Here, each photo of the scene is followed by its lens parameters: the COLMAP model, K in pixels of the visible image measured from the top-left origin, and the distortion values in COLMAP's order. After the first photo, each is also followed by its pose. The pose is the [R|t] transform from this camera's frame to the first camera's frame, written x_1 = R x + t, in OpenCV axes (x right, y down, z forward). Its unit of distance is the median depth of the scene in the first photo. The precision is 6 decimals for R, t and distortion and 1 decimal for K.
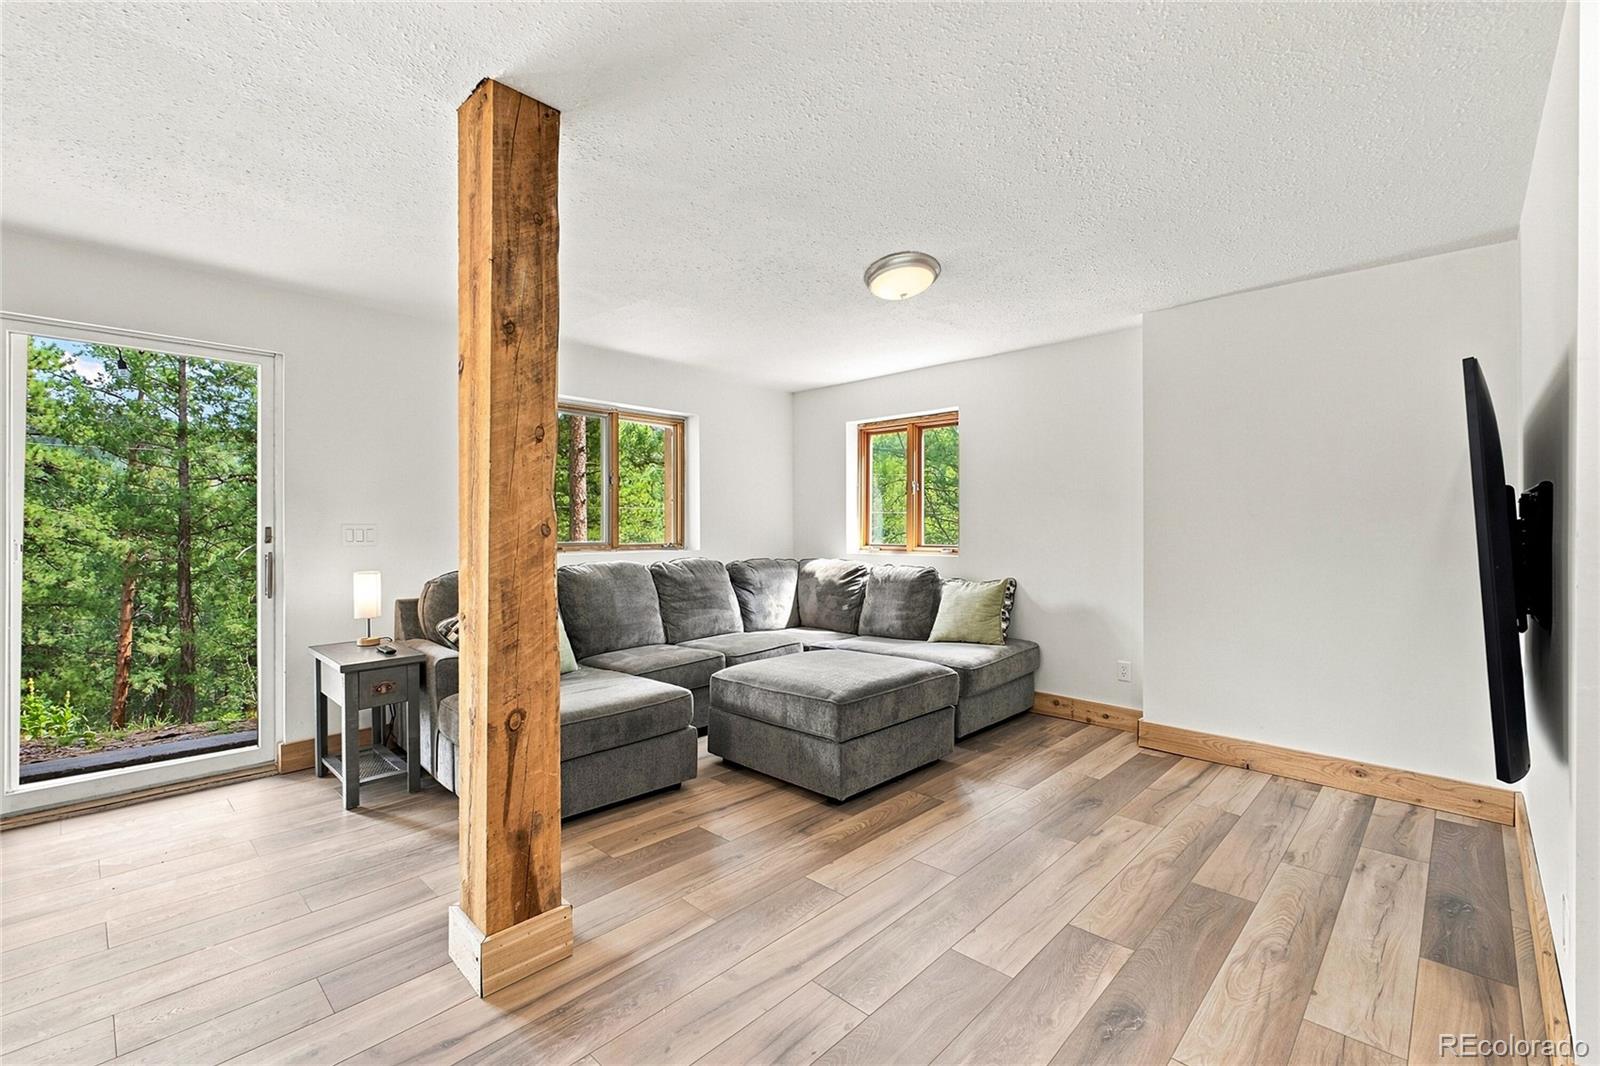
lens RADIAL K [[708.2, 0, 790.2], [0, 708.2, 525.4], [0, 0, 1]] dist [0.008152, 0.000478]
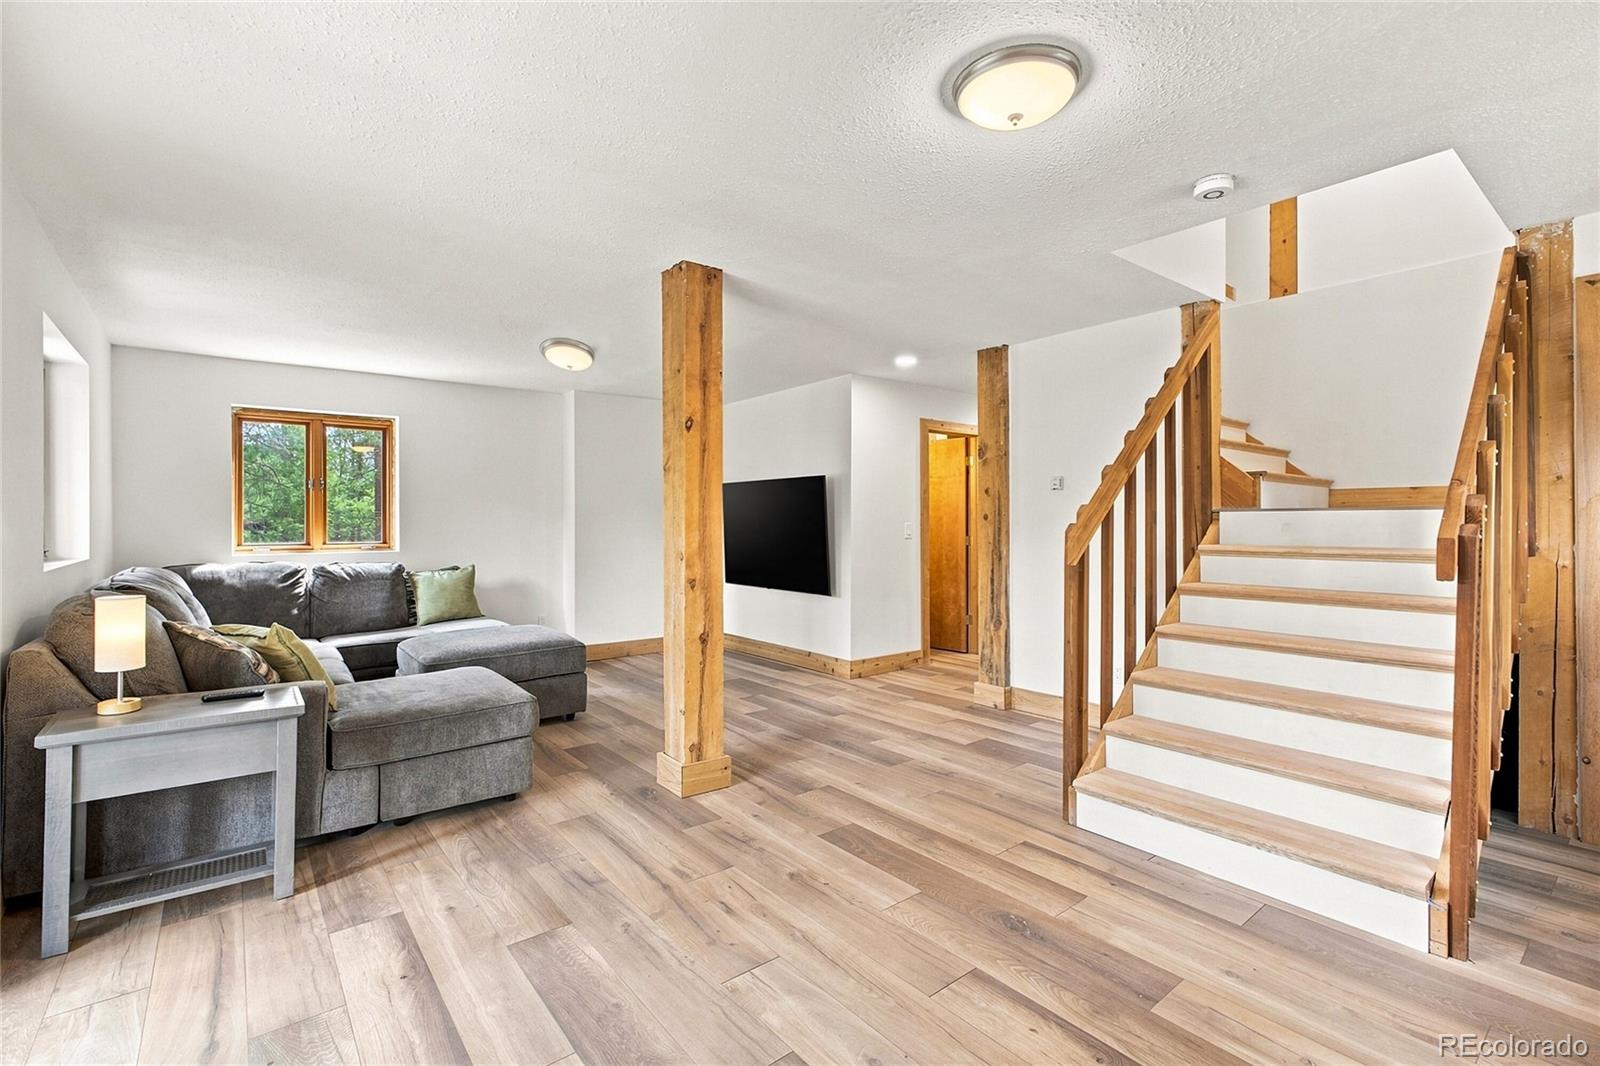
lens RADIAL K [[708.2, 0, 815.0], [0, 708.2, 537.5], [0, 0, 1]] dist [0.008152, 0.000478]
pose [[0.101885, -0.016045, 0.994667, -0.912925], [0.000898, 0.999871, 0.016037, 0.004456], [-0.994796, -0.000741, 0.101886, 0.255908]]
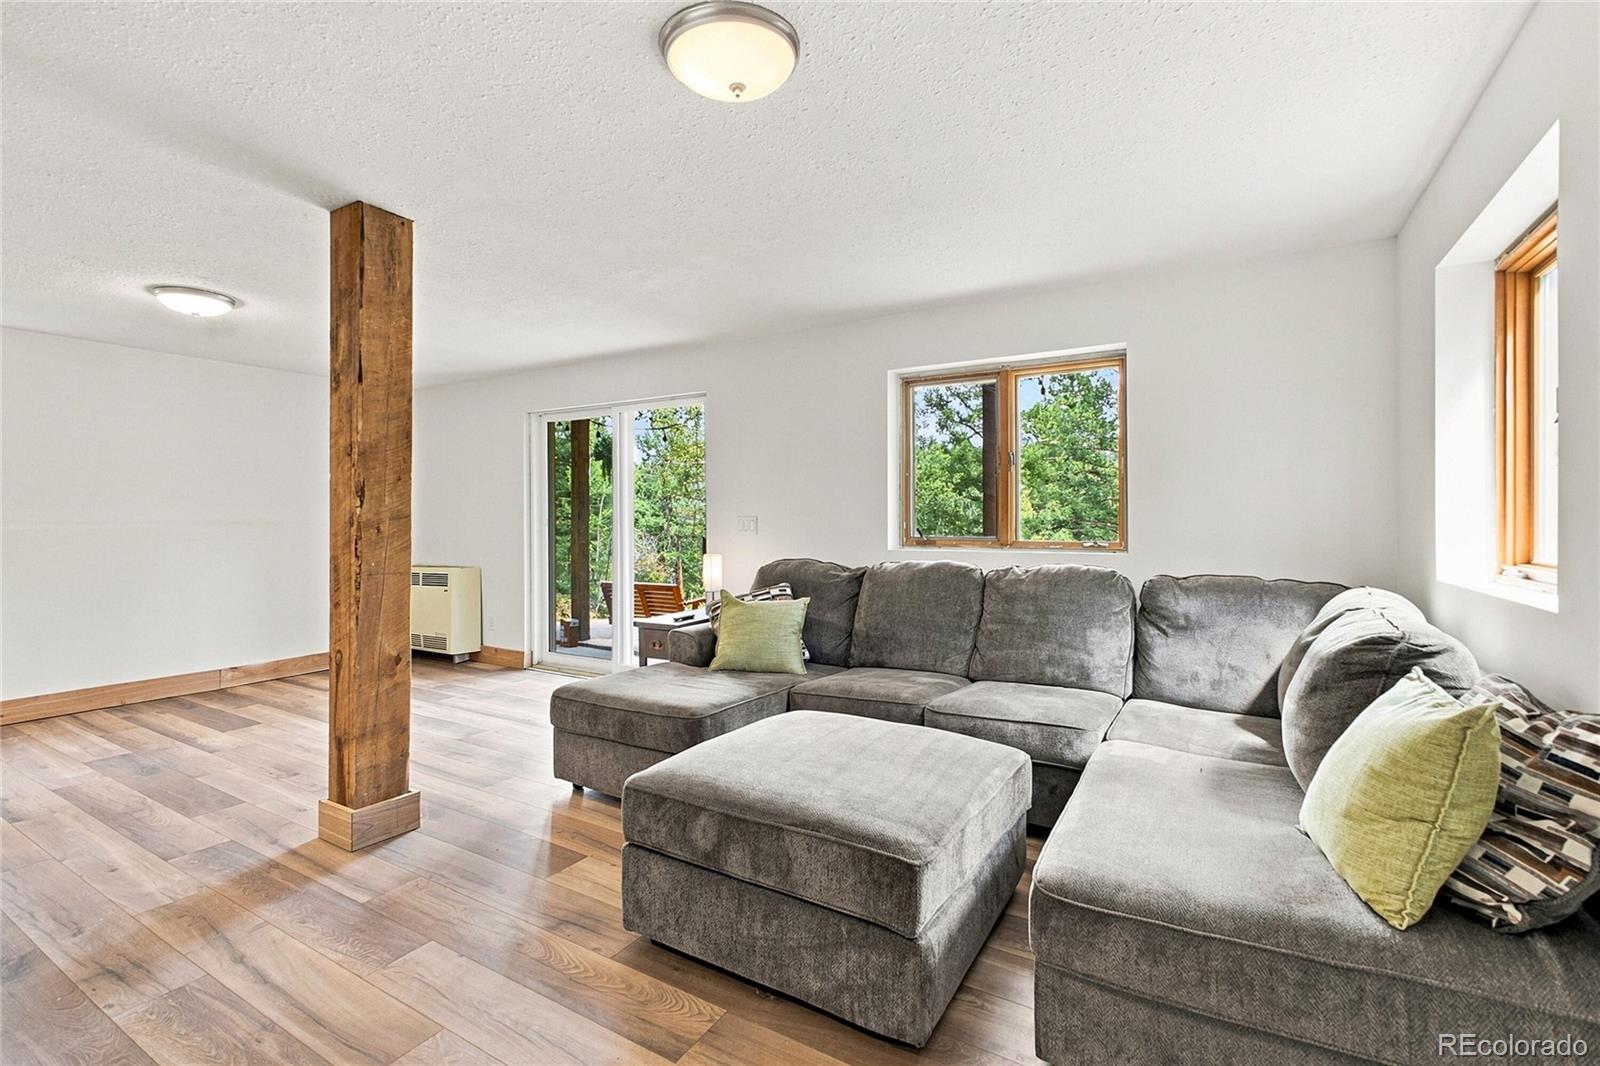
lens RADIAL K [[708.2, 0, 791.5], [0, 708.2, 527.6], [0, 0, 1]] dist [0.008152, 0.000478]
pose [[0.223338, 0.008099, -0.974707, 0.508973], [0.001939, 0.999960, 0.008753, 0.006340], [0.974739, -0.003845, 0.223314, 0.683331]]
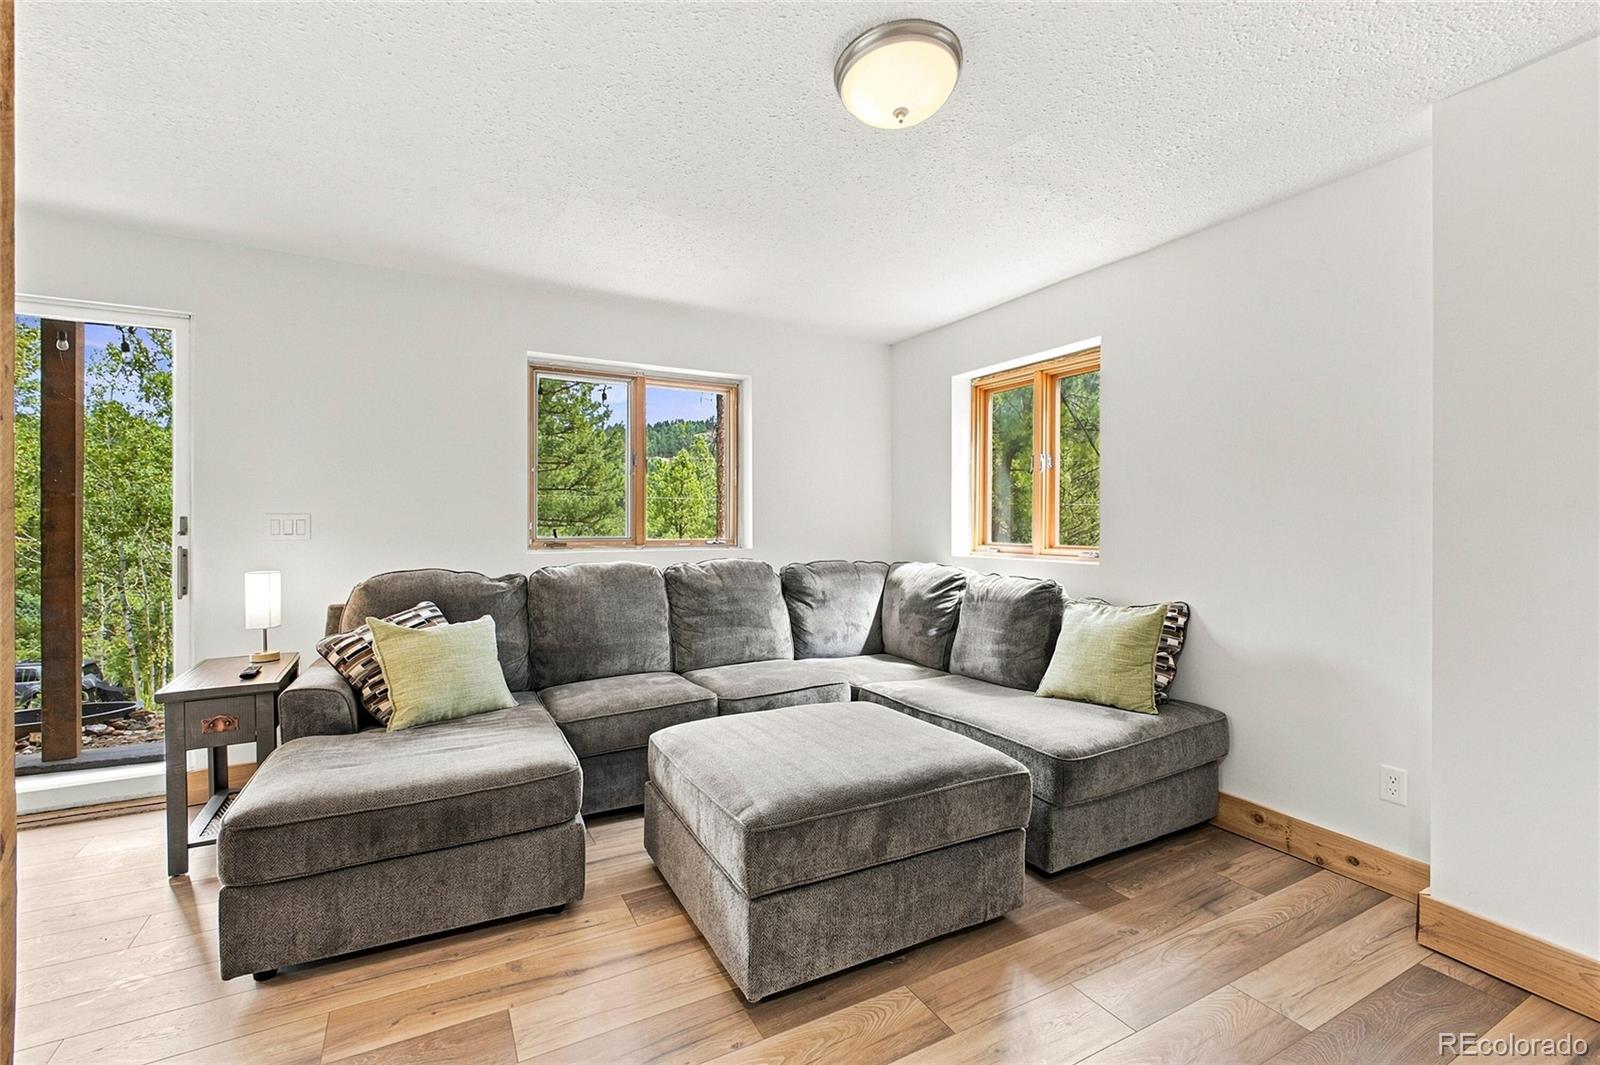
lens RADIAL K [[708.2, 0, 795.7], [0, 708.2, 522.9], [0, 0, 1]] dist [0.008152, 0.000478]
pose [[0.953486, 0.004103, -0.301411, 0.186511], [-0.002674, 0.999983, 0.005154, 0.002728], [0.301427, -0.004108, 0.953480, 0.322350]]
